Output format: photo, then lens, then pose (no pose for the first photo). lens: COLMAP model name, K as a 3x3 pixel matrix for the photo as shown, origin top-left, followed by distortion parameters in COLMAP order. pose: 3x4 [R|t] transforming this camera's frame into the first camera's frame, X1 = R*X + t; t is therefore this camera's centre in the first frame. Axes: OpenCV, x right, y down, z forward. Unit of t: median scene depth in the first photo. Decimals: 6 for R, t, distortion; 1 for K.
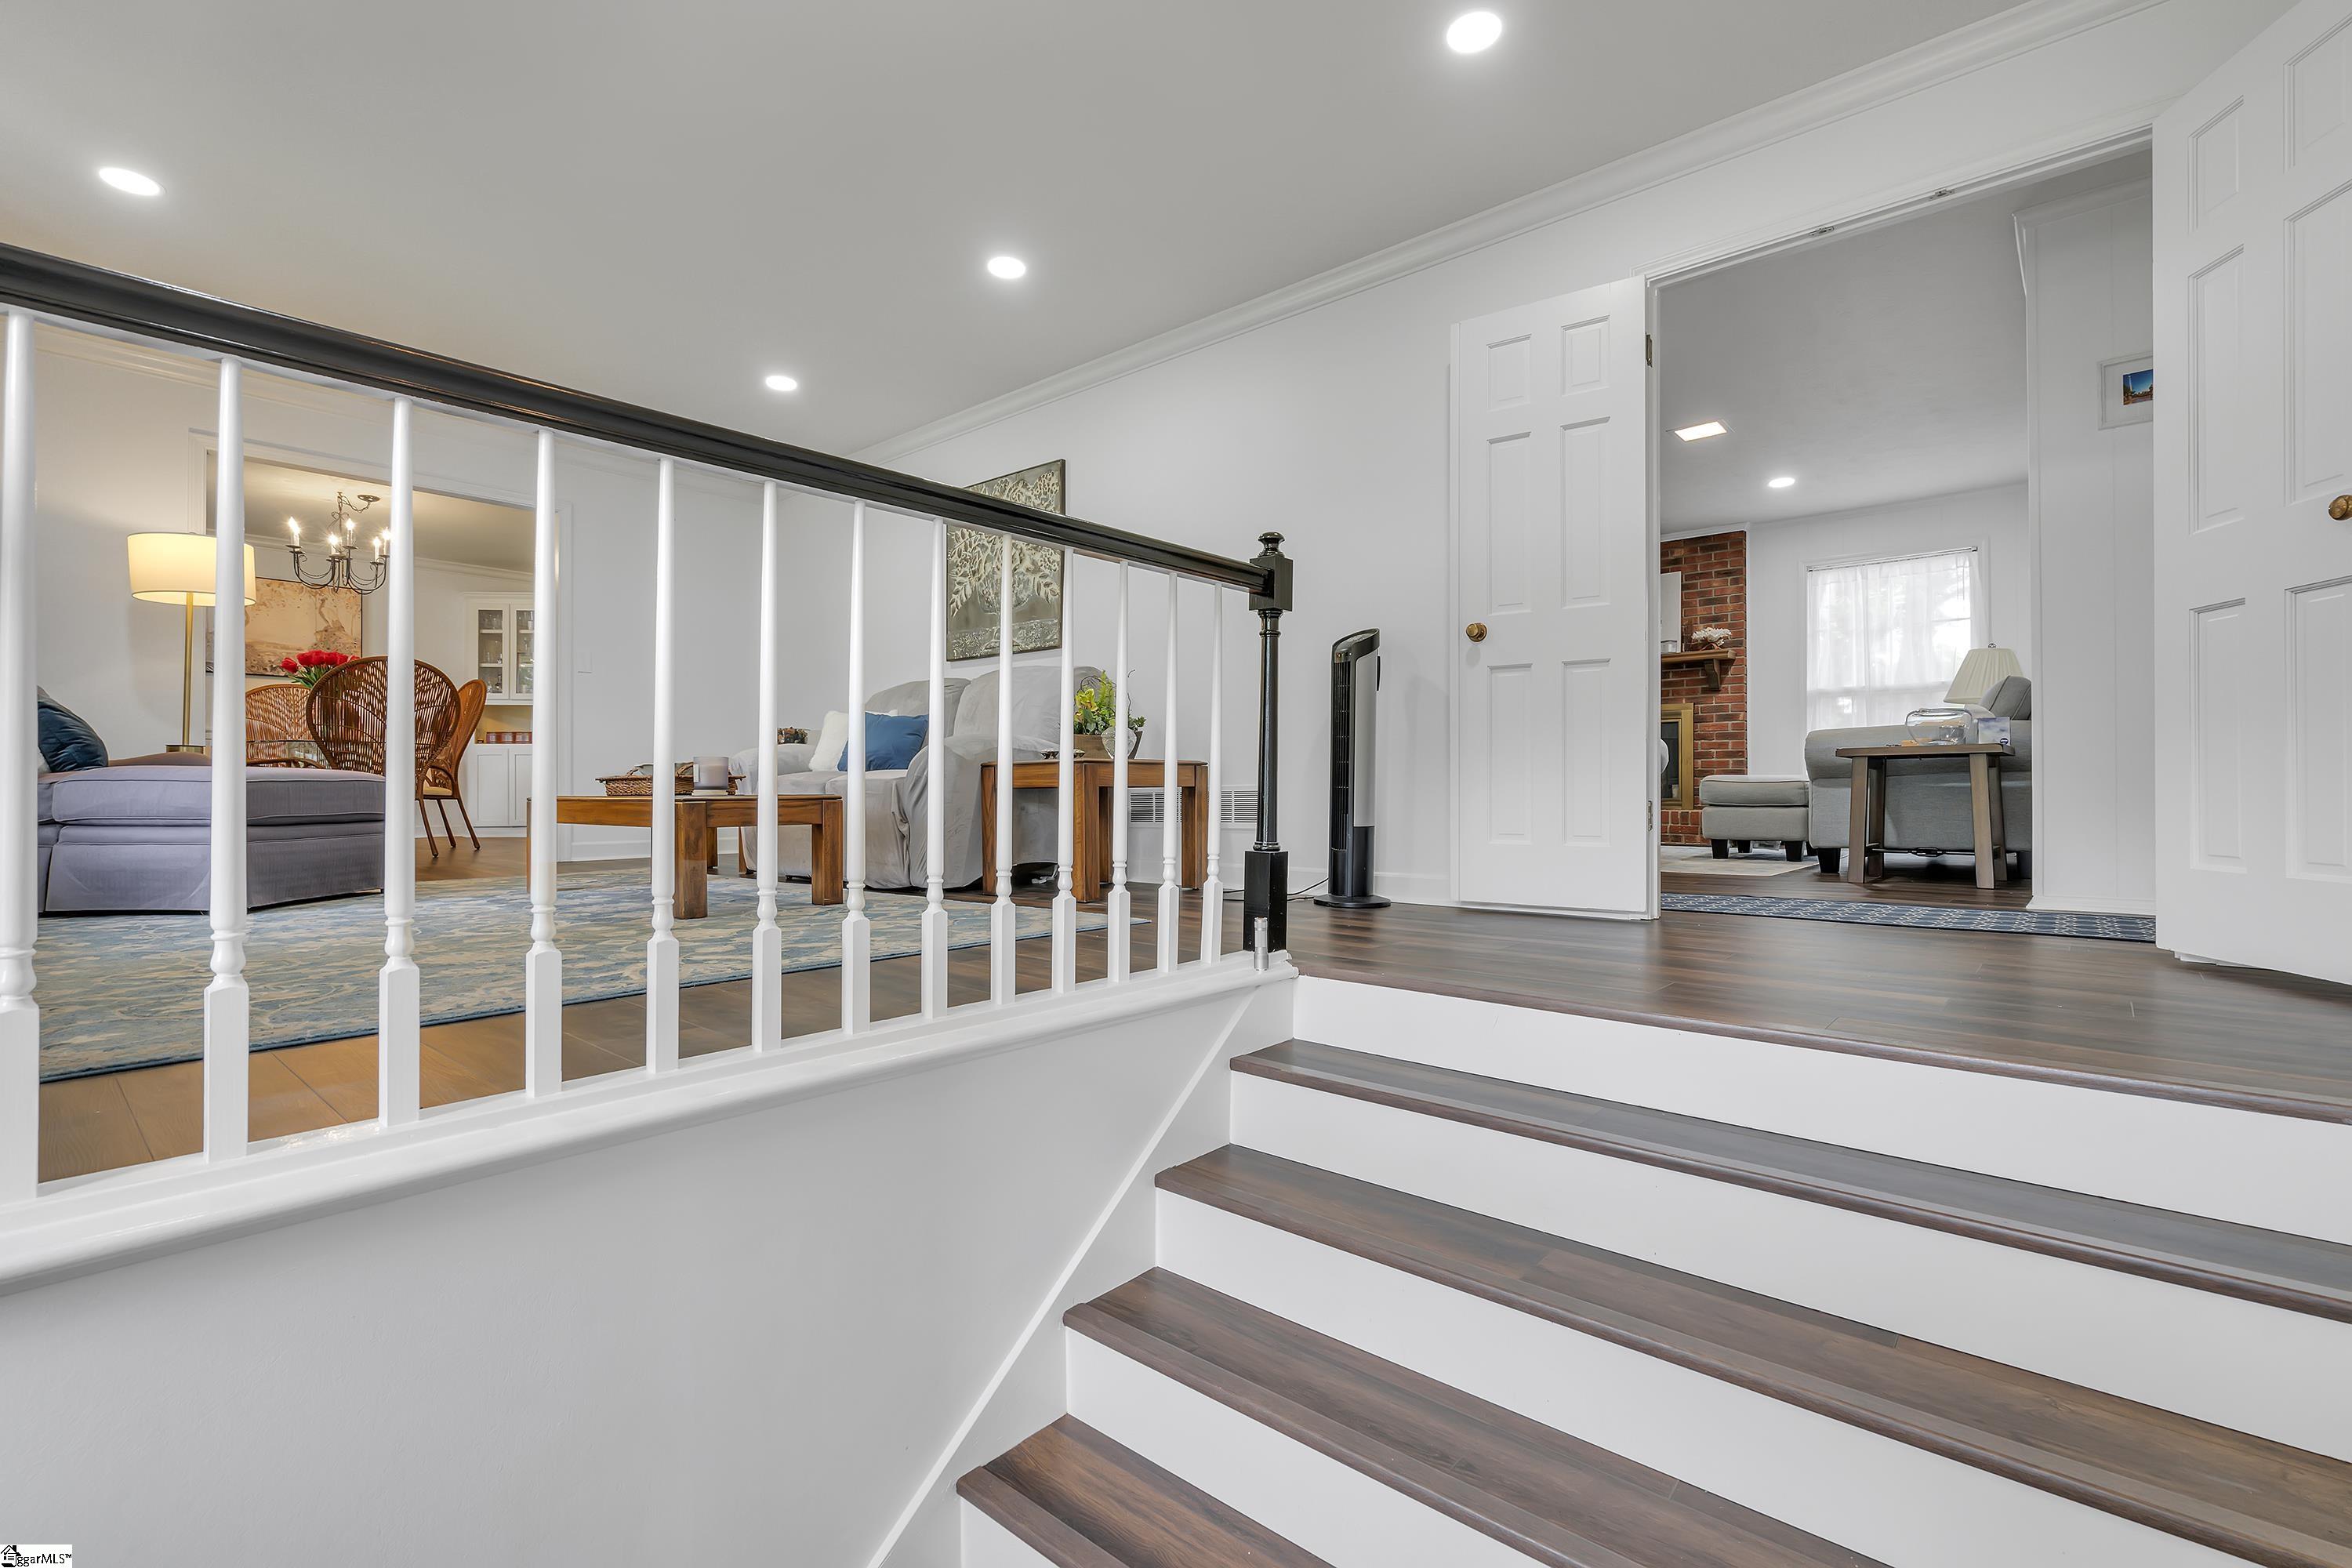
lens RADIAL K [[1048.0, 0, 1176.0], [0, 1048.0, 784.0], [0, 0, 1]] dist [-0.013456, 0.000153]
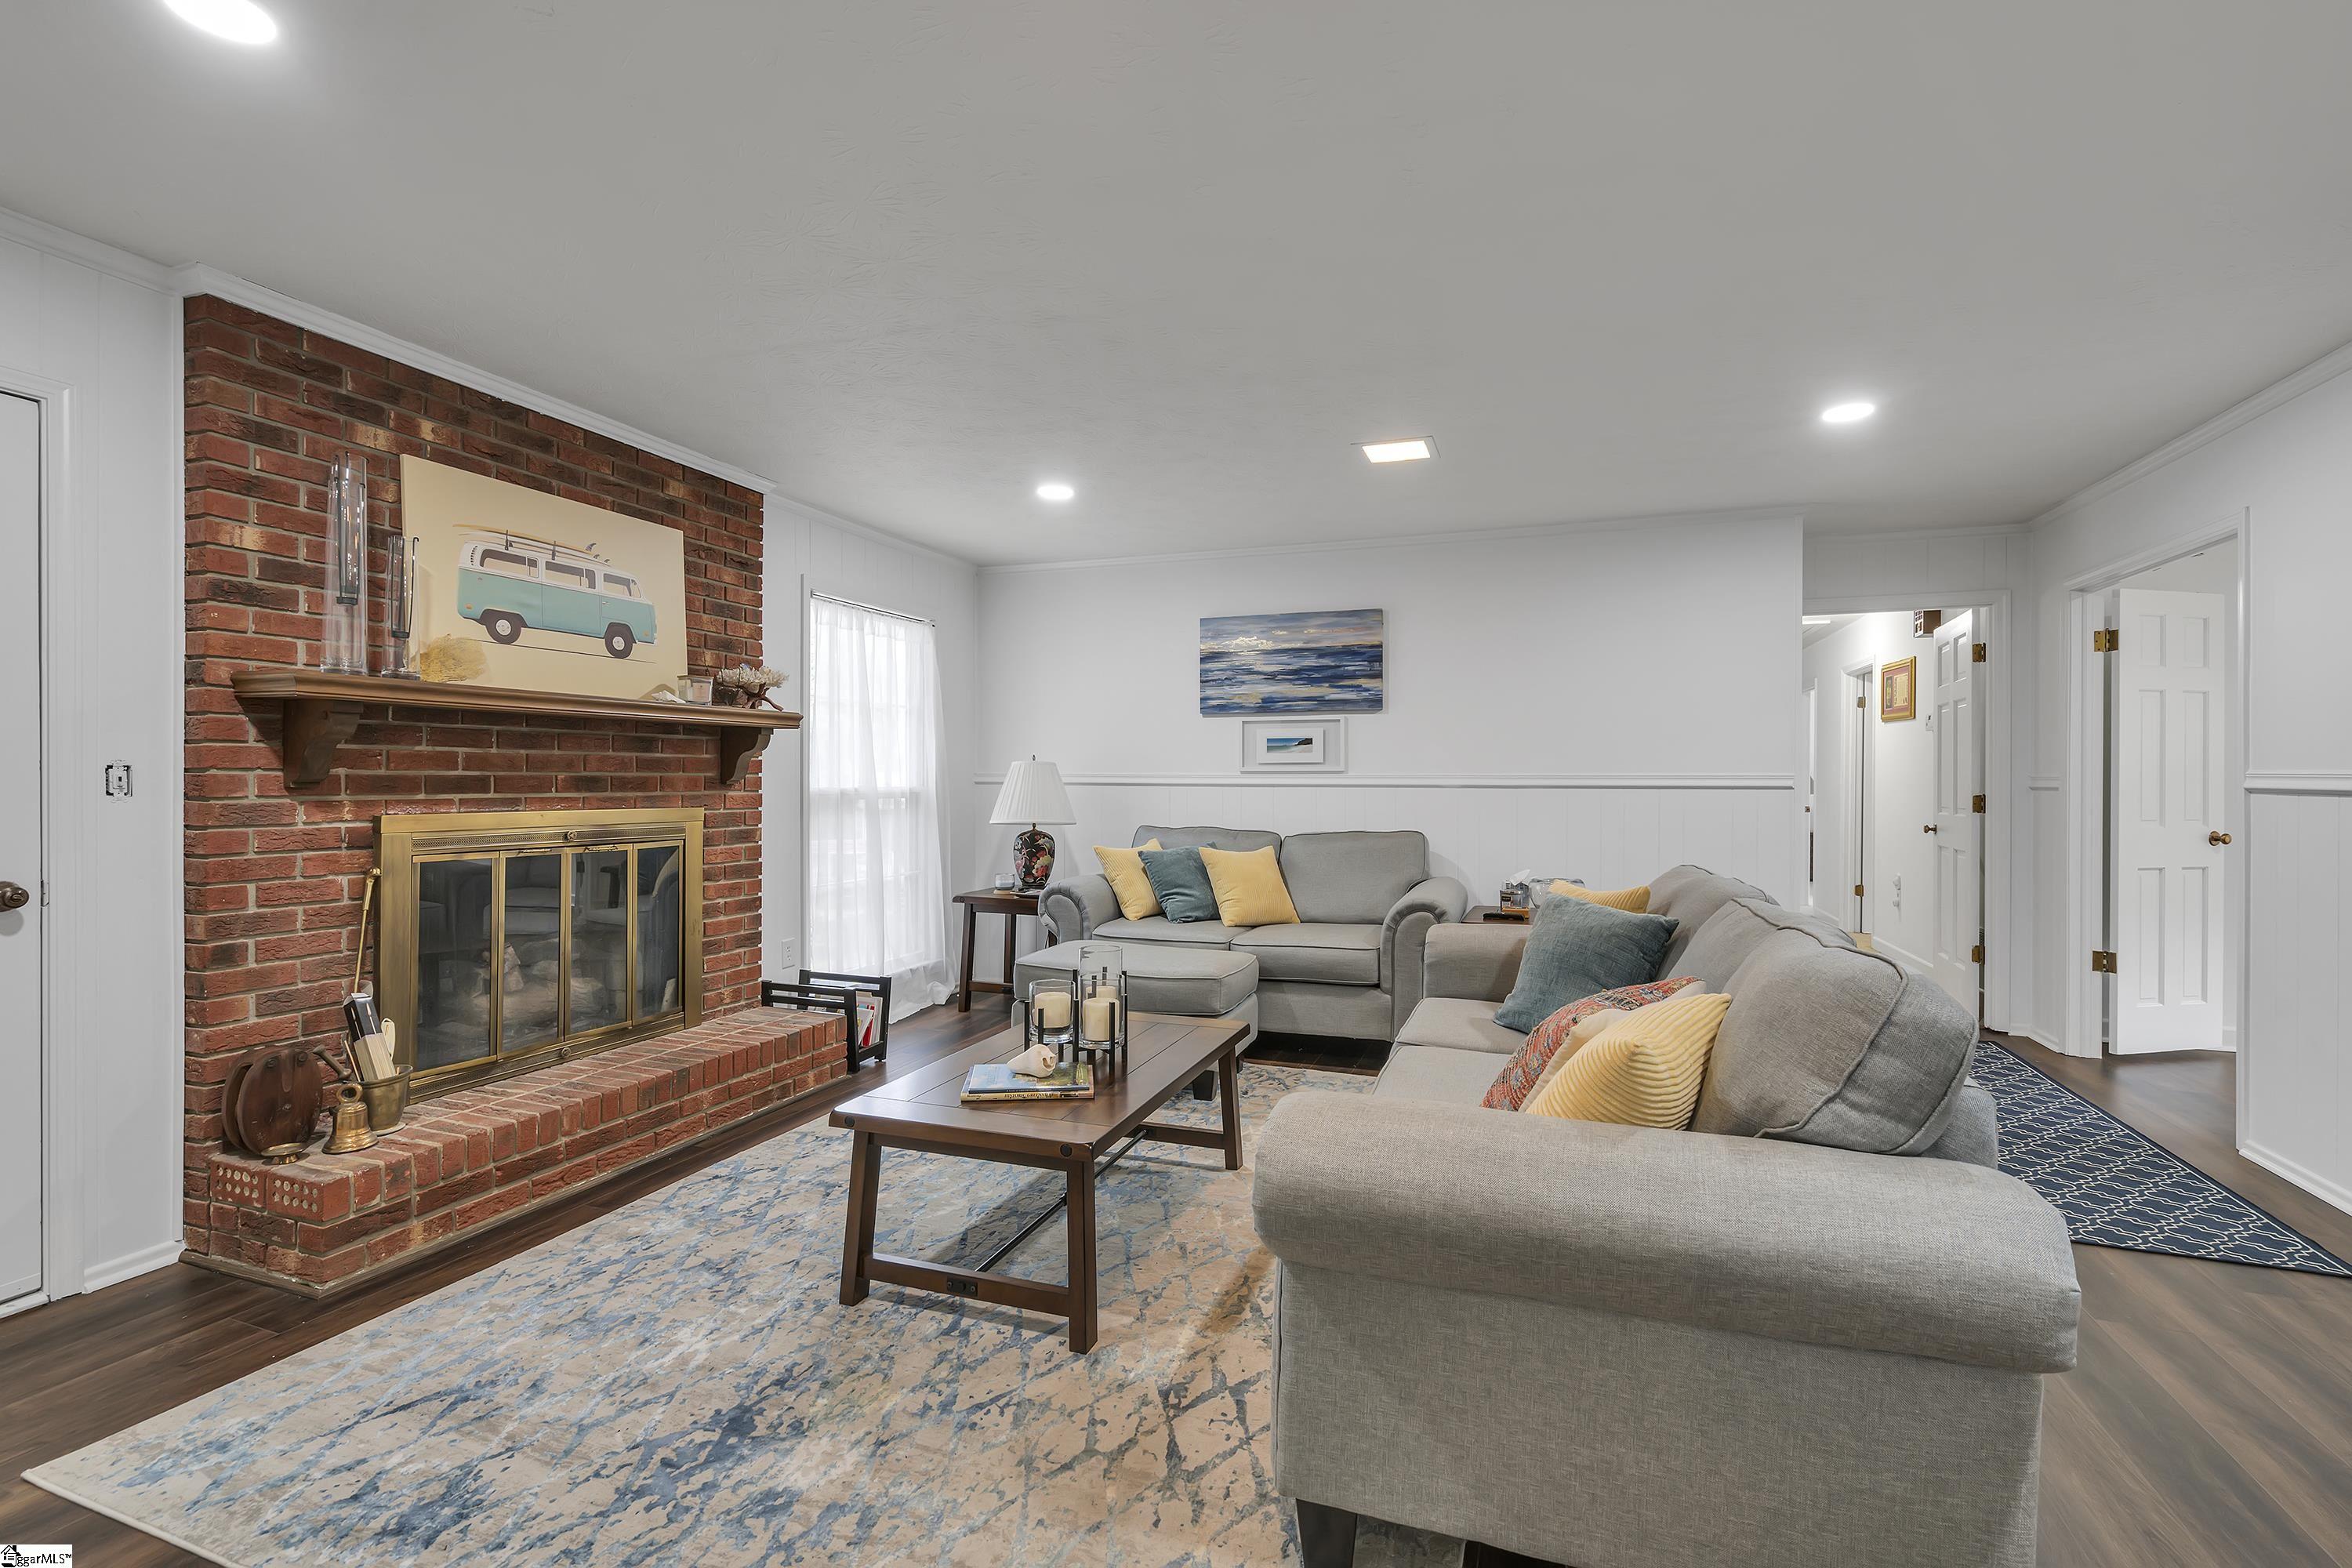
lens RADIAL K [[1048.0, 0, 1176.0], [0, 1048.0, 784.0], [0, 0, 1]] dist [-0.013456, 0.000153]
pose [[-0.367300, -0.003021, 0.930098, -0.045979], [-0.003142, 0.999993, 0.002007, -0.091504], [-0.930097, -0.002185, -0.367307, 0.983964]]
